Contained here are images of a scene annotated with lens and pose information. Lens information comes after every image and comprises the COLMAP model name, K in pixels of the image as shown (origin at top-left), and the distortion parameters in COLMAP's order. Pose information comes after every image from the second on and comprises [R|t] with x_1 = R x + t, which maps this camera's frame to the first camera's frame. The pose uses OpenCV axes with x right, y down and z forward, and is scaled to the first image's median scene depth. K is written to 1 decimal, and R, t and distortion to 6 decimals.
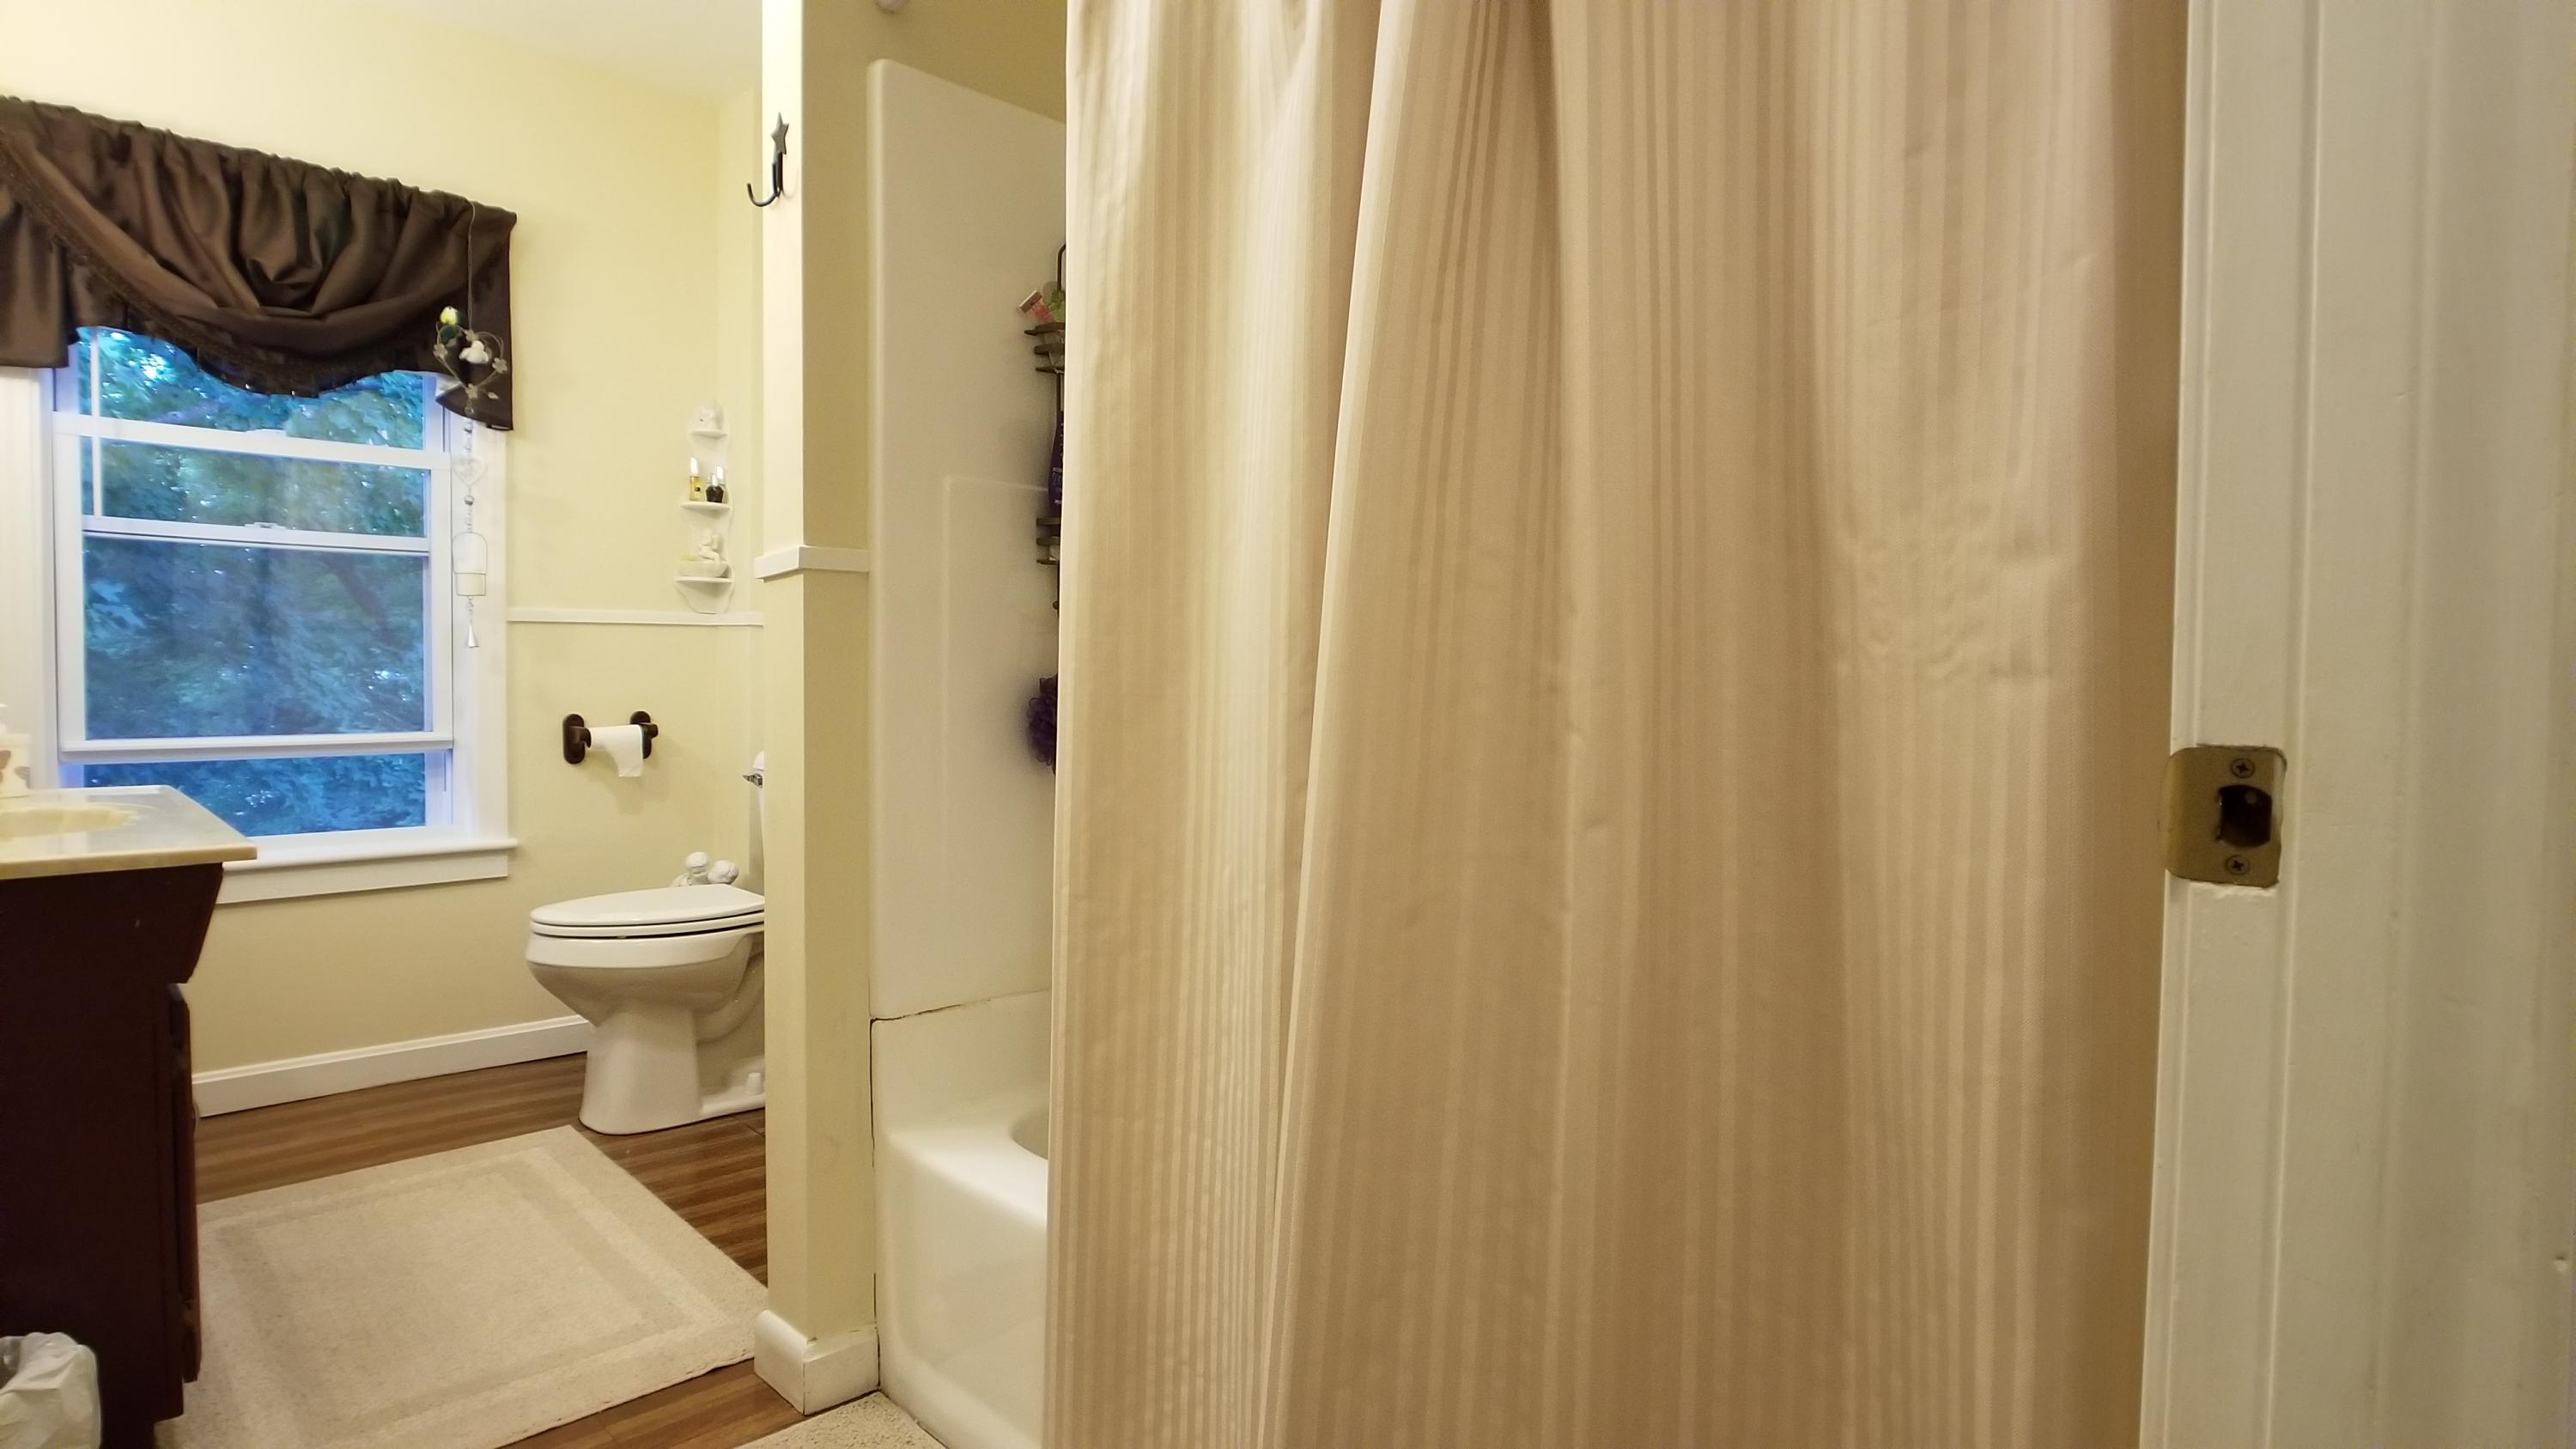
lens RADIAL K [[1295.6, 0, 1256.9], [0, 1295.6, 714.7], [0, 0, 1]] dist [-0.021475, -0.000520]
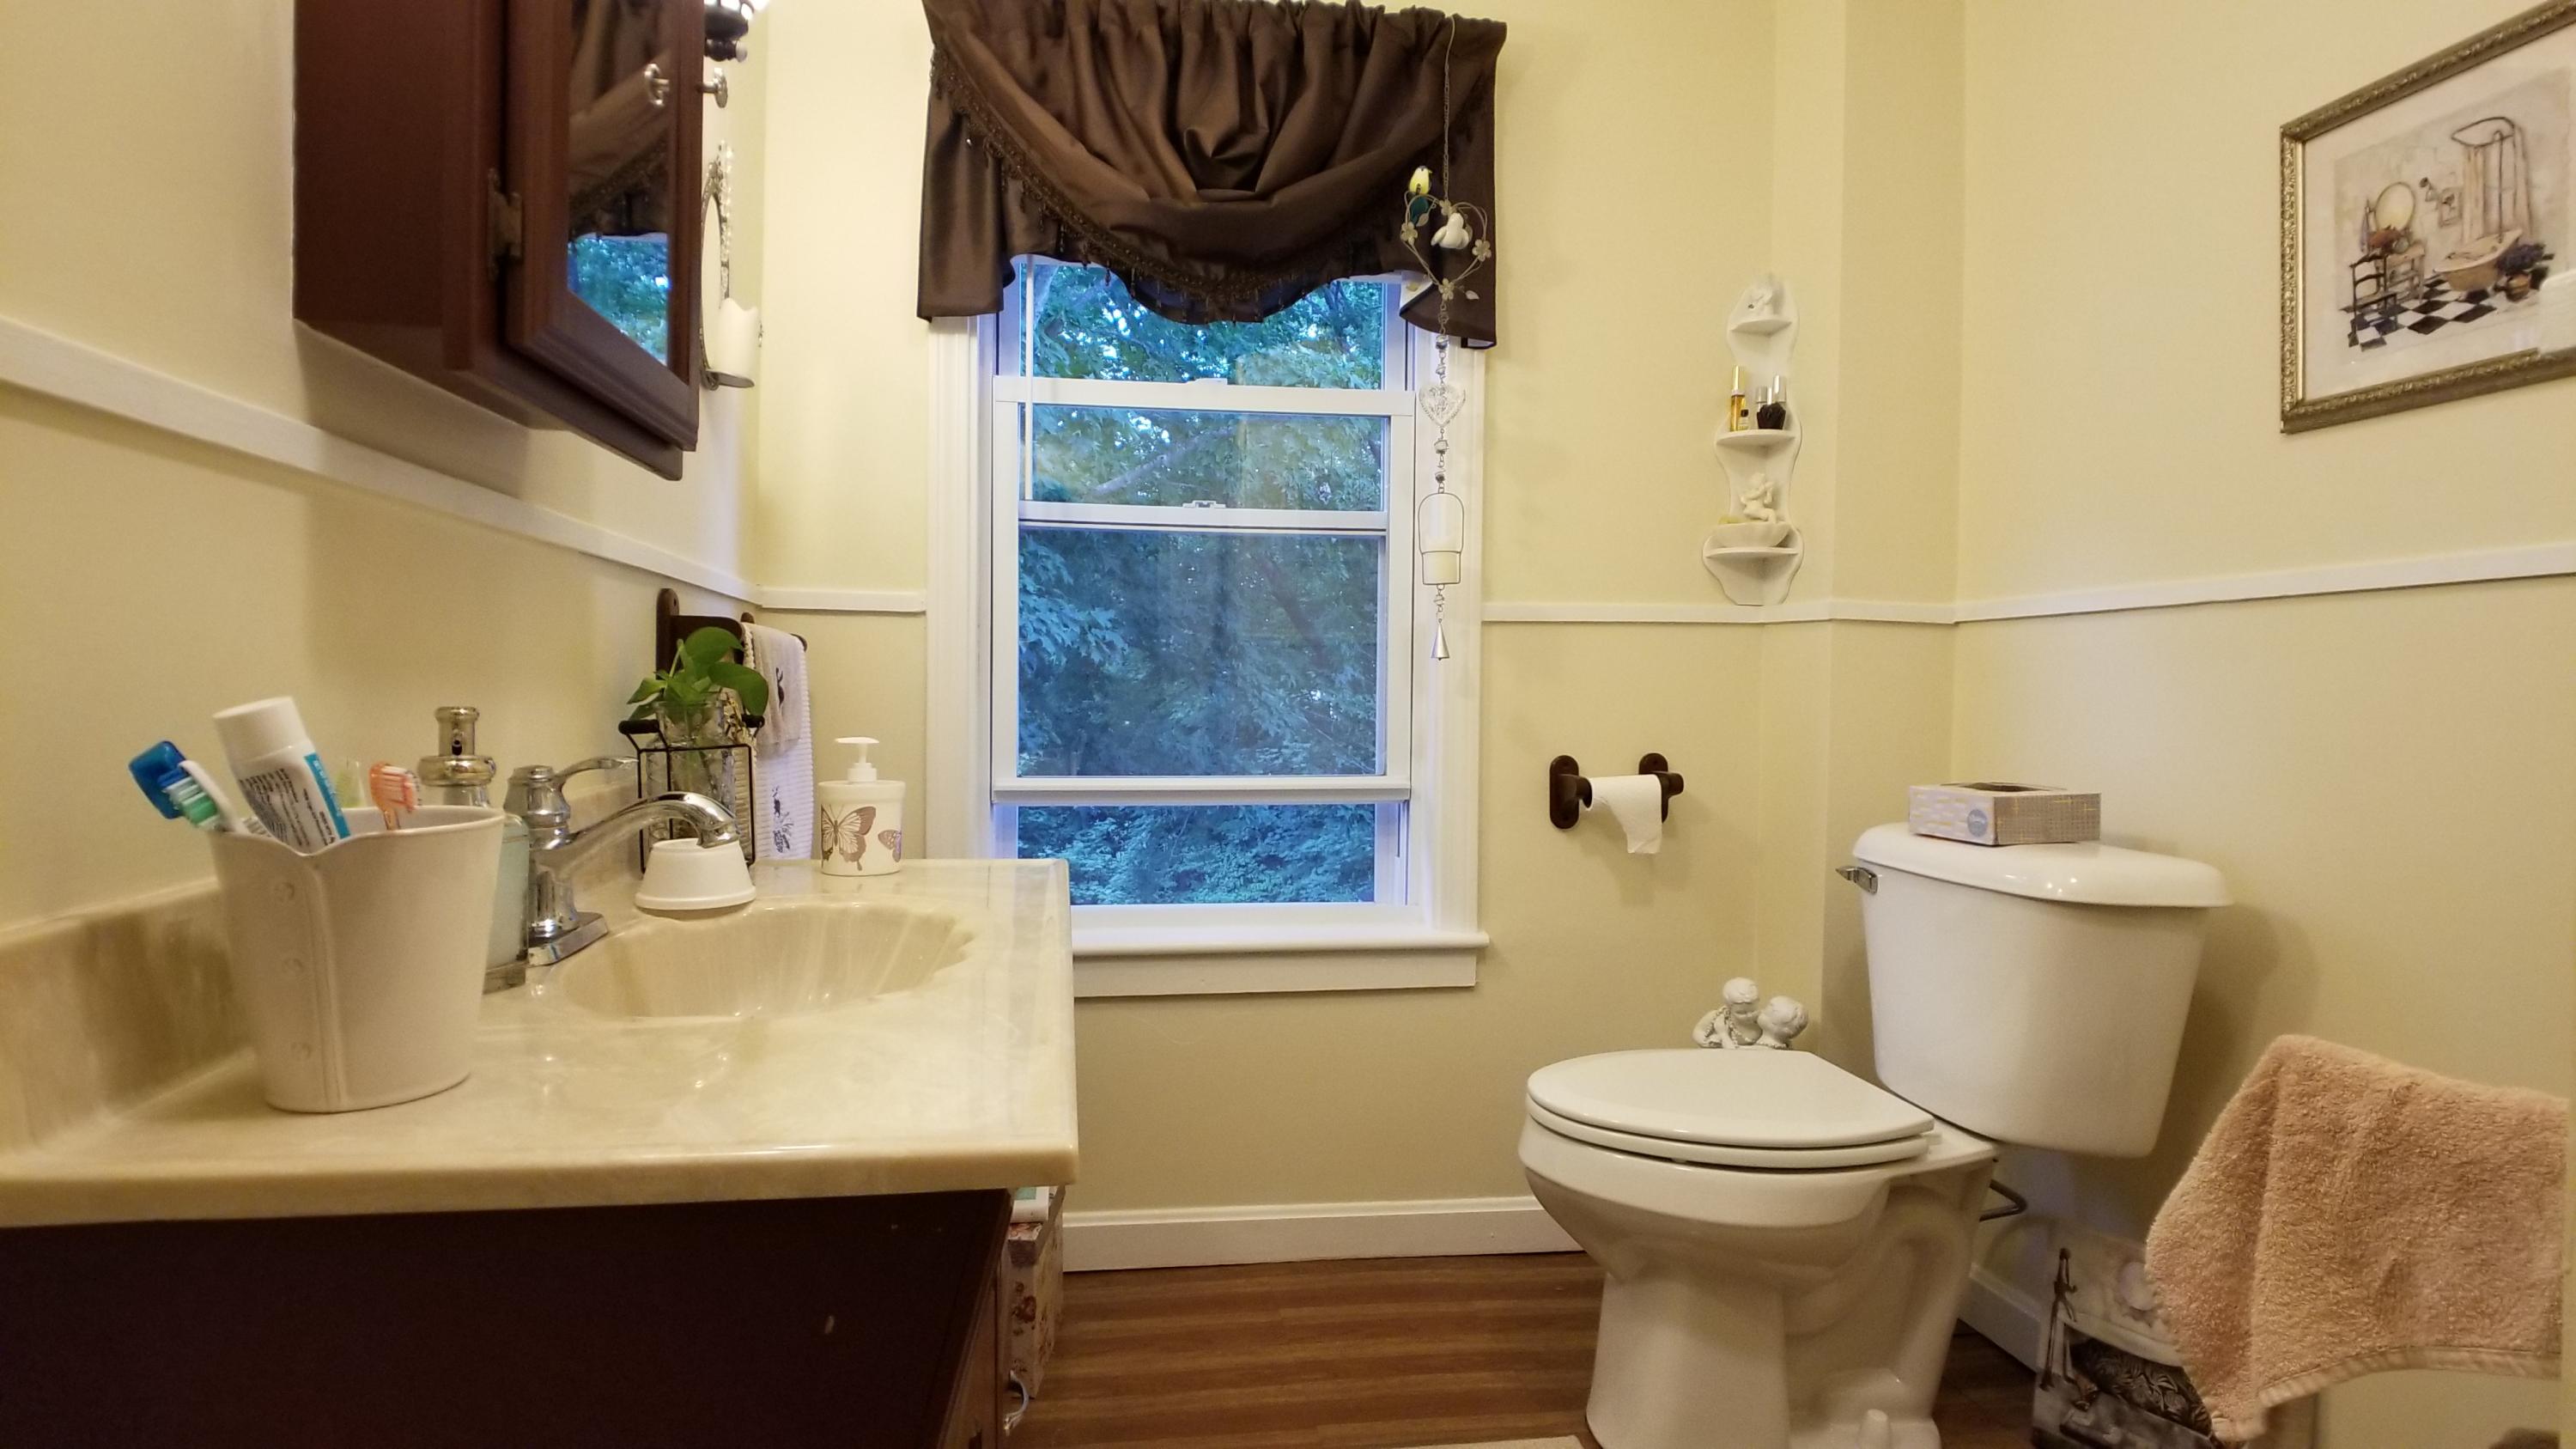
lens RADIAL K [[1295.6, 0, 1256.9], [0, 1295.6, 714.7], [0, 0, 1]] dist [-0.021475, -0.000520]
pose [[0.800730, 0.010897, -0.598927, -0.270690], [-0.020853, 0.999736, -0.009689, -0.013297], [0.598663, 0.020247, 0.800745, 0.381318]]
